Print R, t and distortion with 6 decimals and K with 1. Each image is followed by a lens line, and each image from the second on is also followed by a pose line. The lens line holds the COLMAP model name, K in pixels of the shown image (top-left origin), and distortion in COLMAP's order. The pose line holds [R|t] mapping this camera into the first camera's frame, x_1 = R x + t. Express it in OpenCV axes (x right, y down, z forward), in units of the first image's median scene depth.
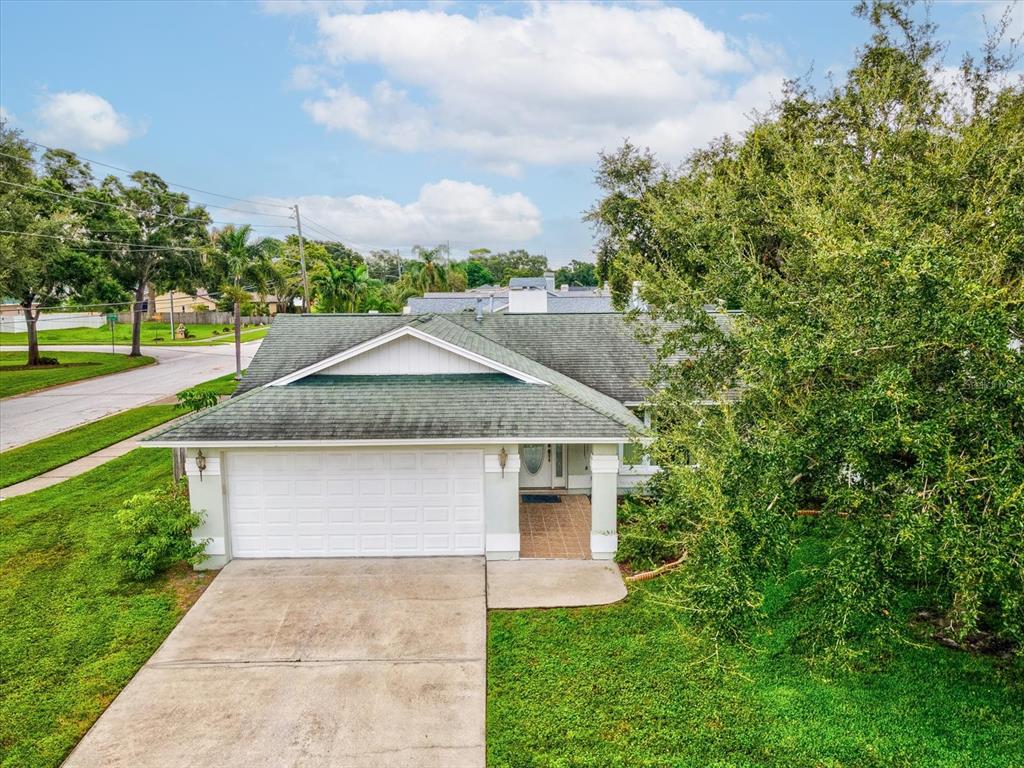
lens RADIAL K [[777.2, 0, 496.9], [0, 777.2, 387.8], [0, 0, 1]] dist [-0.017842, 0.064137]
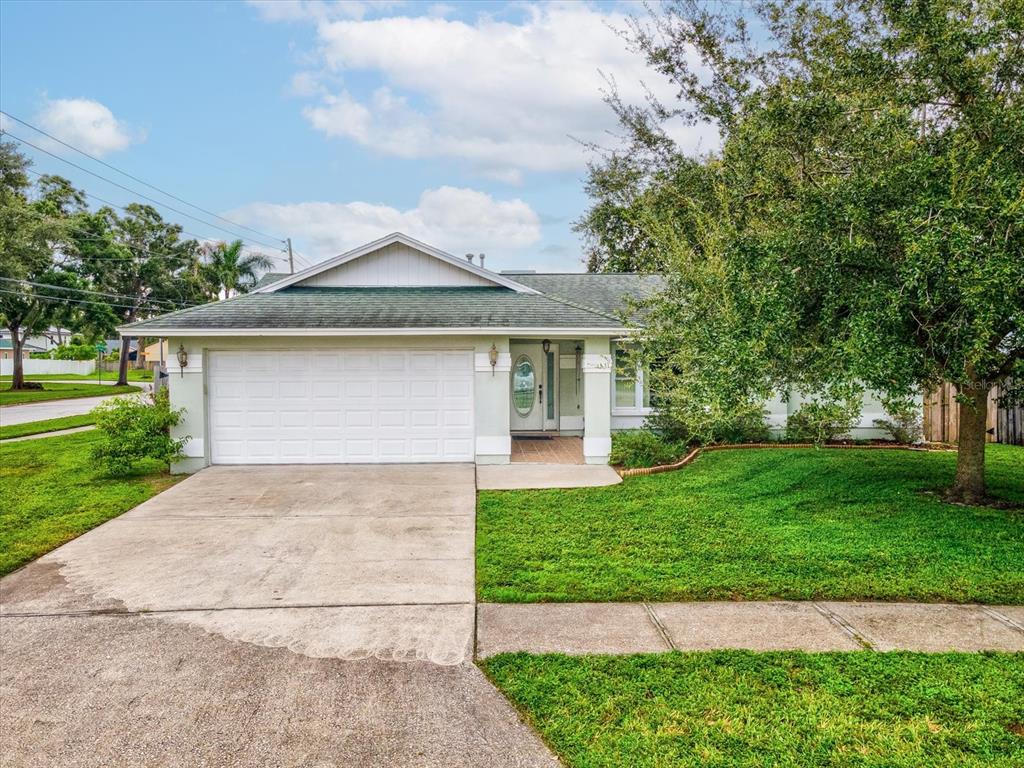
lens RADIAL K [[777.2, 0, 498.0], [0, 777.2, 382.0], [0, 0, 1]] dist [-0.017842, 0.064137]
pose [[0.999893, 0.002785, 0.014355, -0.000464], [-0.001441, 0.995682, -0.092820, 0.209449], [-0.014551, 0.092790, 0.995579, 0.030210]]
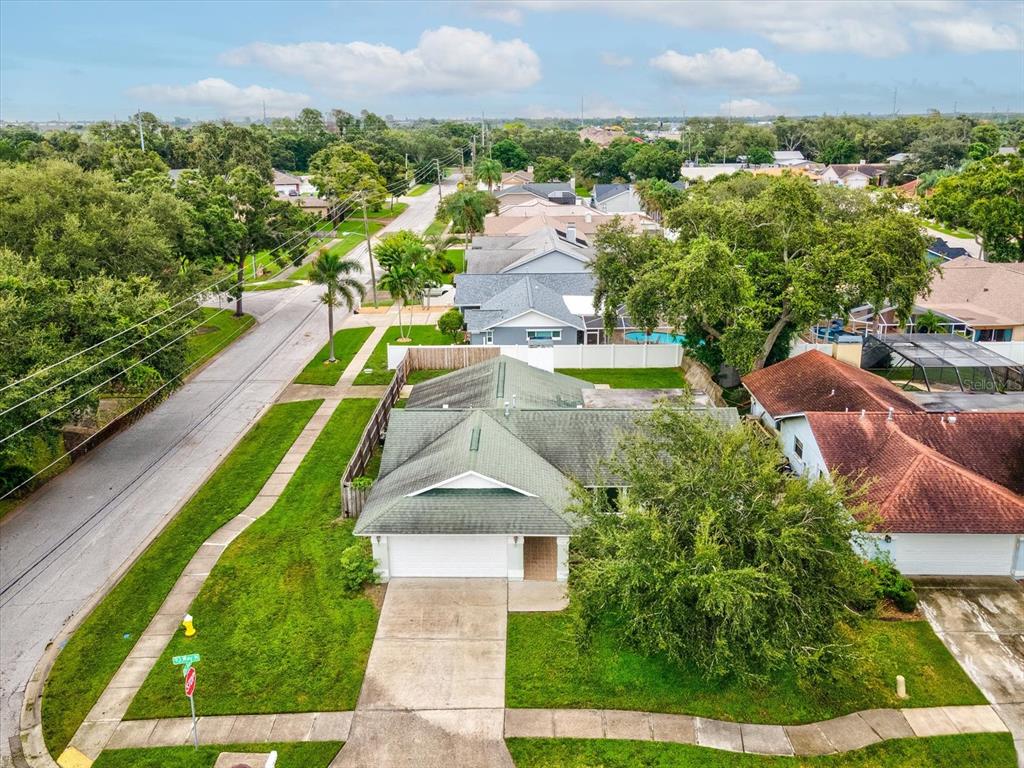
lens RADIAL K [[777.2, 0, 504.3], [0, 777.2, 345.8], [0, 0, 1]] dist [-0.017842, 0.064137]
pose [[0.999402, 0.009117, -0.033362, 0.042137], [-0.004339, 0.990063, 0.140560, -0.733619], [0.034312, -0.140331, 0.989510, -1.056155]]
